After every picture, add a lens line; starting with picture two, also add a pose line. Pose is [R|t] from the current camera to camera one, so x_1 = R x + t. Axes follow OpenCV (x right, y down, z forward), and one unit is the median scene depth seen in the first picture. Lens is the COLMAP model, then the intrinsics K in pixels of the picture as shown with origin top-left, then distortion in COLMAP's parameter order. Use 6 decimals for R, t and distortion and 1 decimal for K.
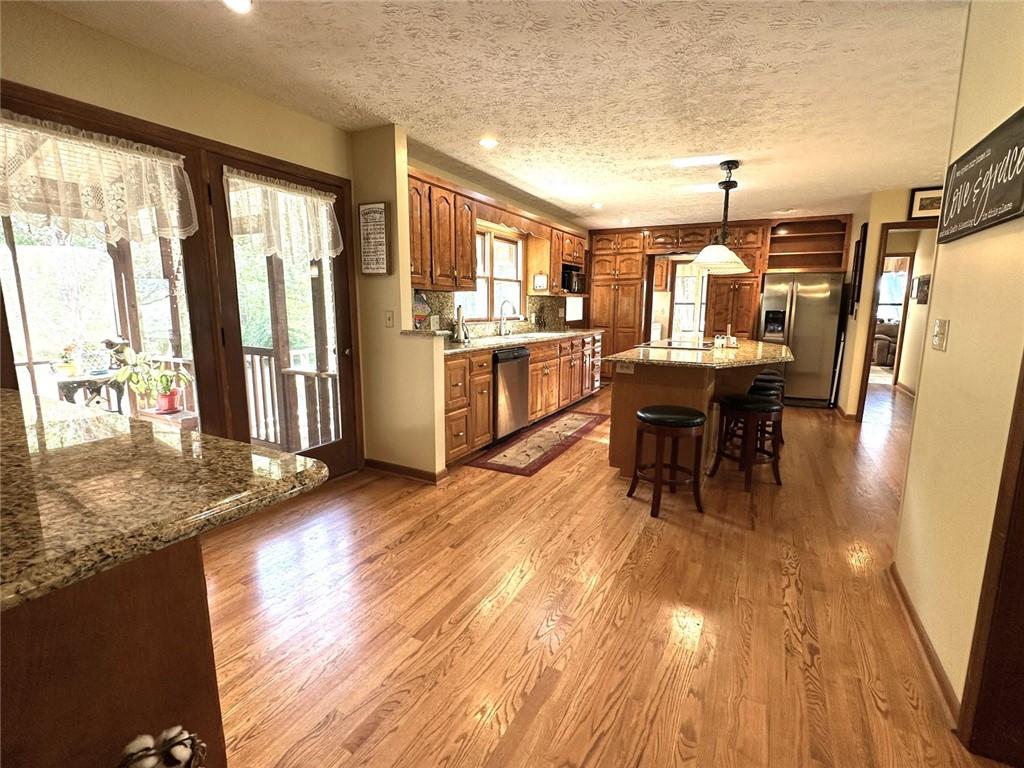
lens RADIAL K [[471.5, 0, 511.9], [0, 471.5, 383.1], [0, 0, 1]] dist [-0.005105, 0.000649]
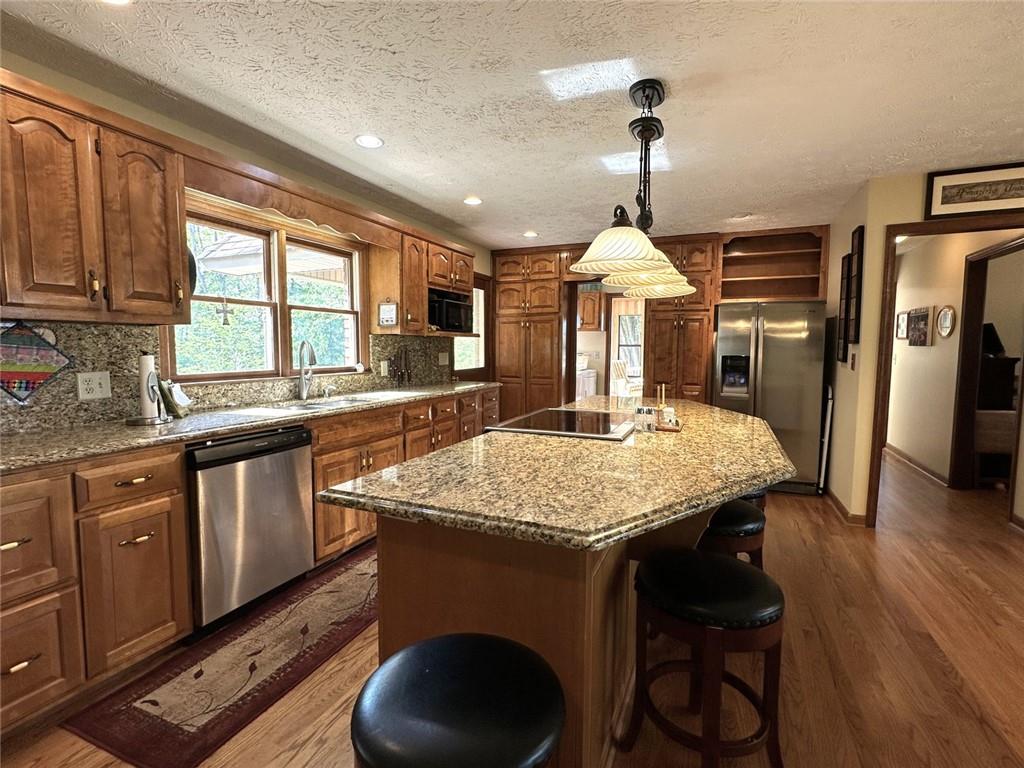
lens RADIAL K [[471.5, 0, 511.0], [0, 471.5, 384.0], [0, 0, 1]] dist [-0.005105, 0.000649]
pose [[0.997091, -0.008194, 0.075777, 0.172561], [0.014662, 0.996256, -0.085194, -0.057000], [-0.074795, 0.086057, 0.993479, 0.330929]]
